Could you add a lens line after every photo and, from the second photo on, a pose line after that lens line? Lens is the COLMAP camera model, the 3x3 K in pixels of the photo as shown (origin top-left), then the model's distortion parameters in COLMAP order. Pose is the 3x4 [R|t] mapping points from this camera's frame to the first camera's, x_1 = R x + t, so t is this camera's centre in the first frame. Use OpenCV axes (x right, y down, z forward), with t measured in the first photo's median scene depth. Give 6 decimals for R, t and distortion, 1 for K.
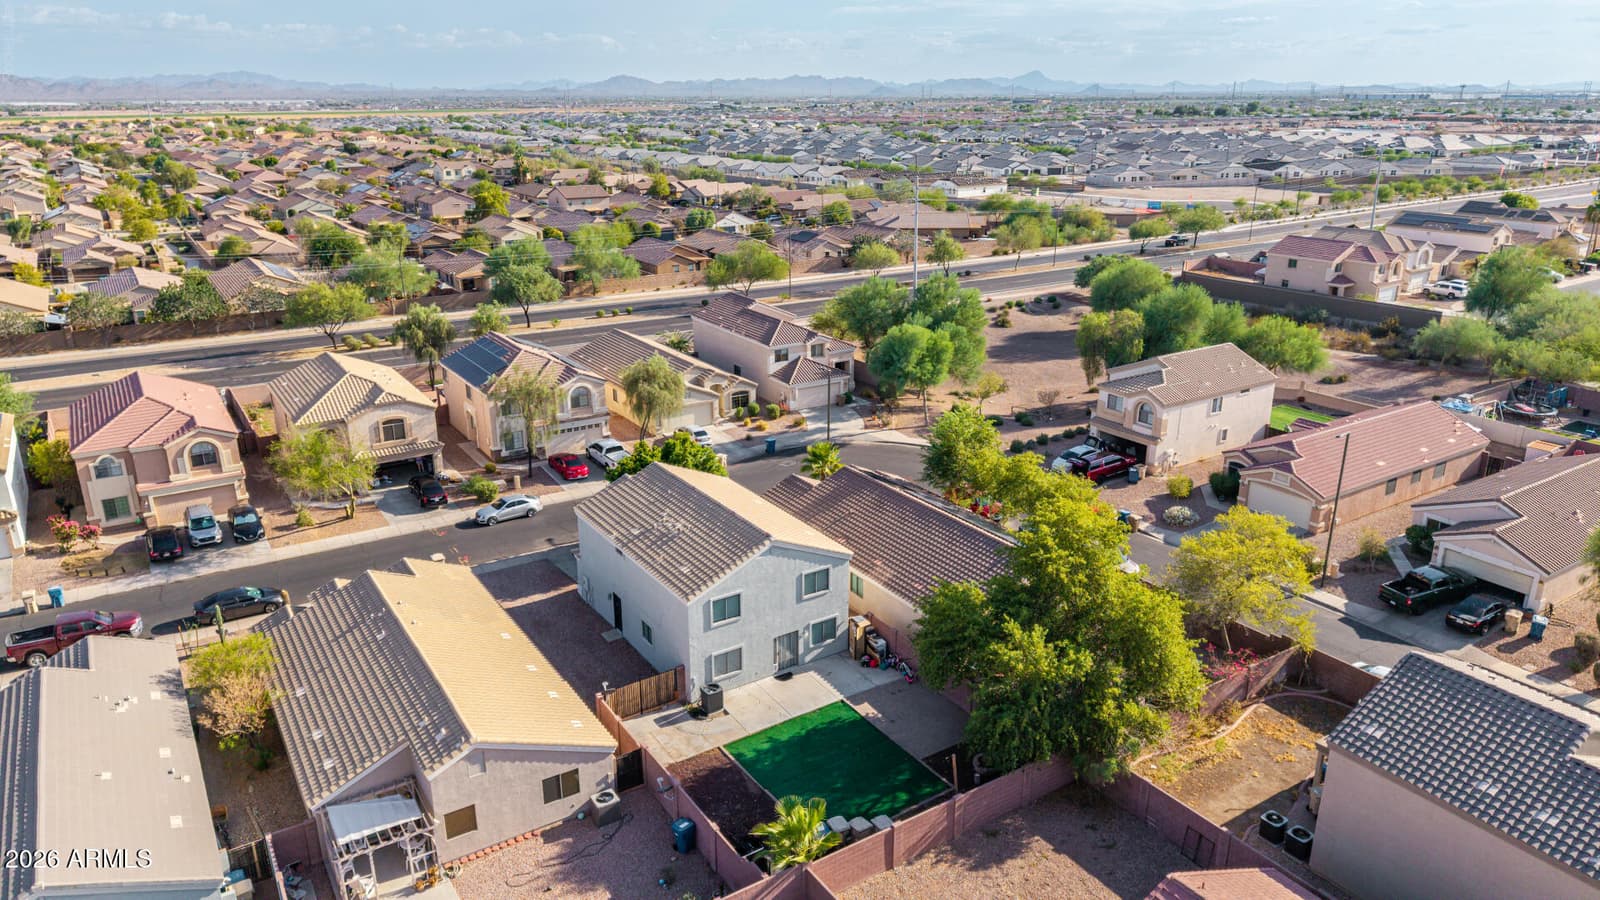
lens RADIAL K [[1074.5, 0, 803.2], [0, 1074.5, 443.4], [0, 0, 1]] dist [0.072860, -0.105989]
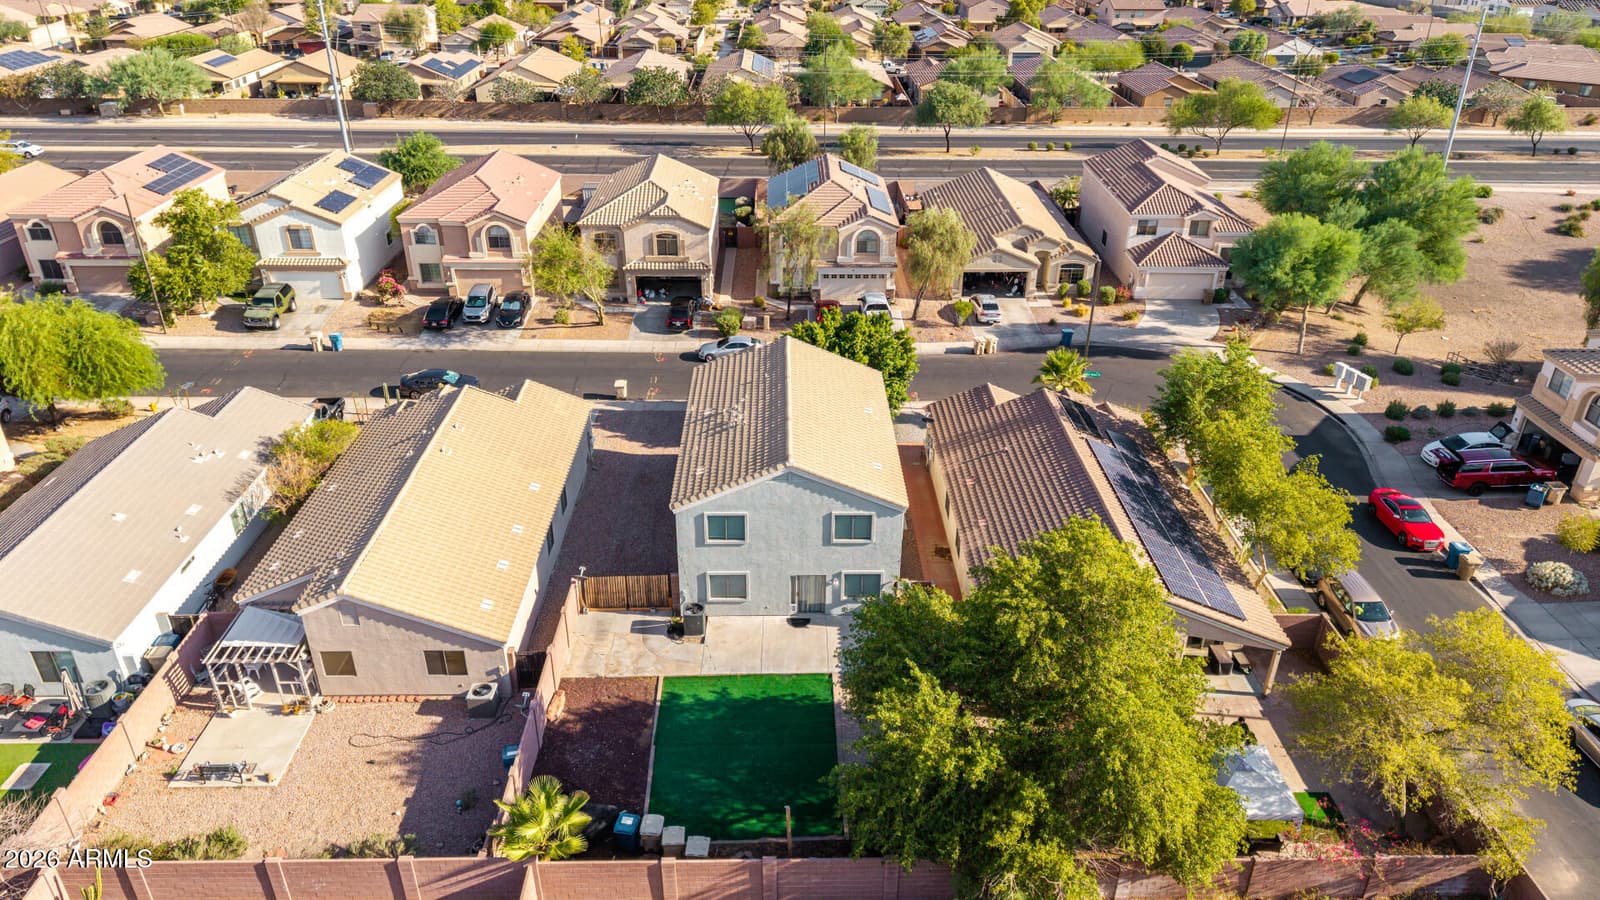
lens RADIAL K [[1062.4, 0, 800.0], [0, 1062.4, 450.0], [0, 0, 1]] dist [0.079065, -0.098689]
pose [[0.845282, 0.258233, -0.467776, 0.247765], [-0.175328, 0.961034, 0.213712, -0.066443], [0.504736, -0.098633, 0.857621, 0.220617]]
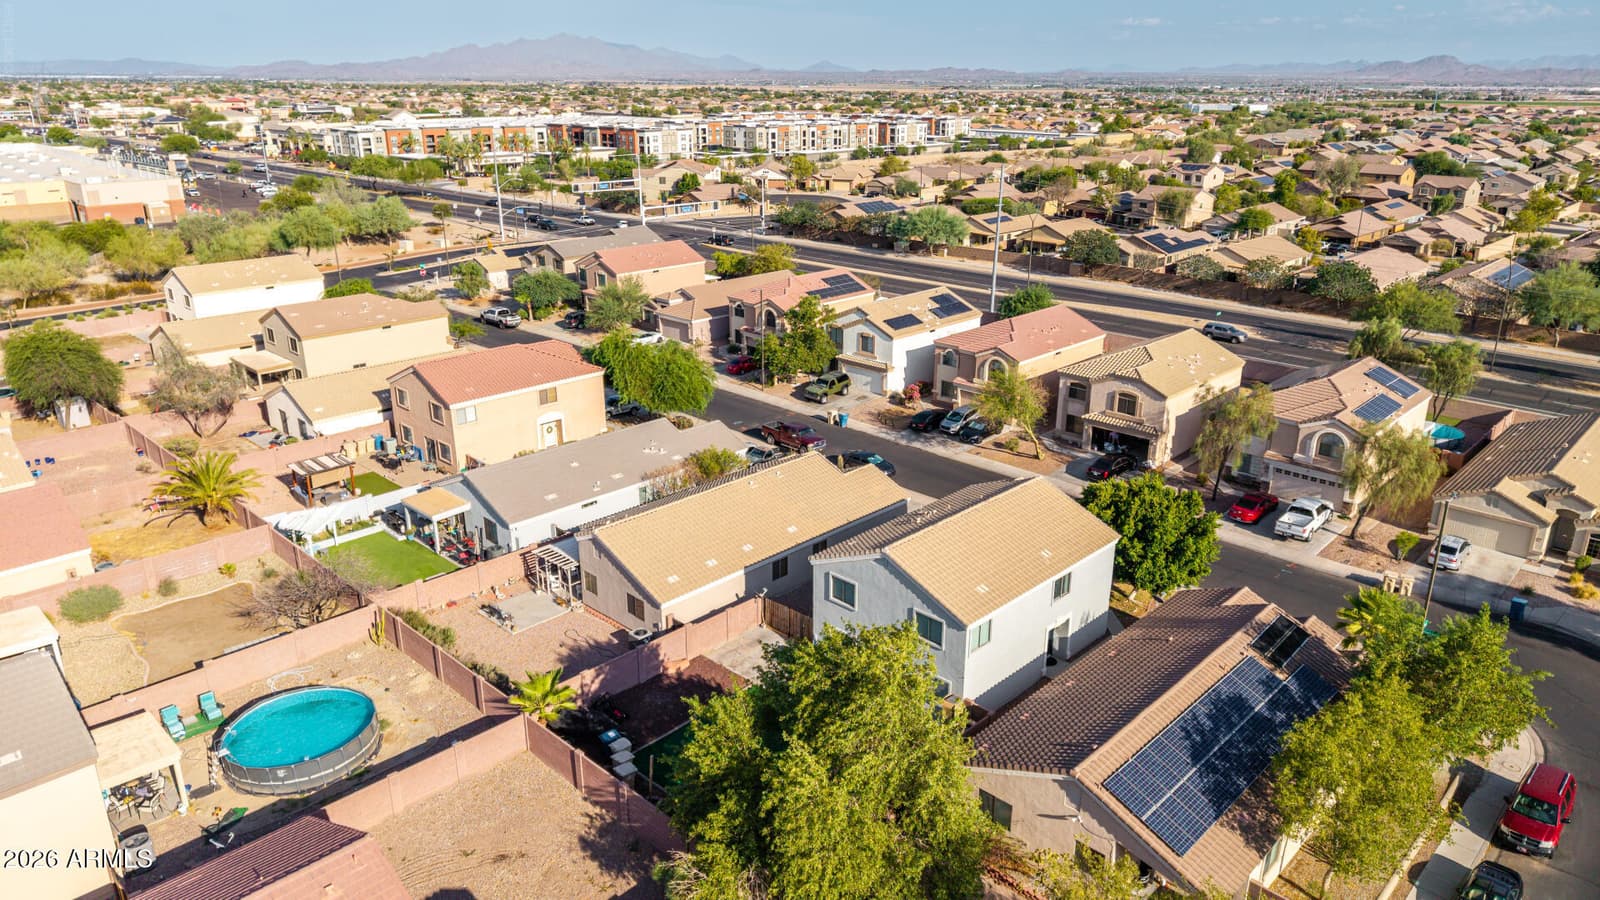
lens RADIAL K [[1074.5, 0, 803.2], [0, 1074.5, 443.4], [0, 0, 1]] dist [0.072860, -0.105989]
pose [[0.214083, 0.319603, -0.923050, 0.566031], [-0.308346, 0.918755, 0.246601, -0.148293], [0.926872, 0.231826, 0.295239, 0.443812]]
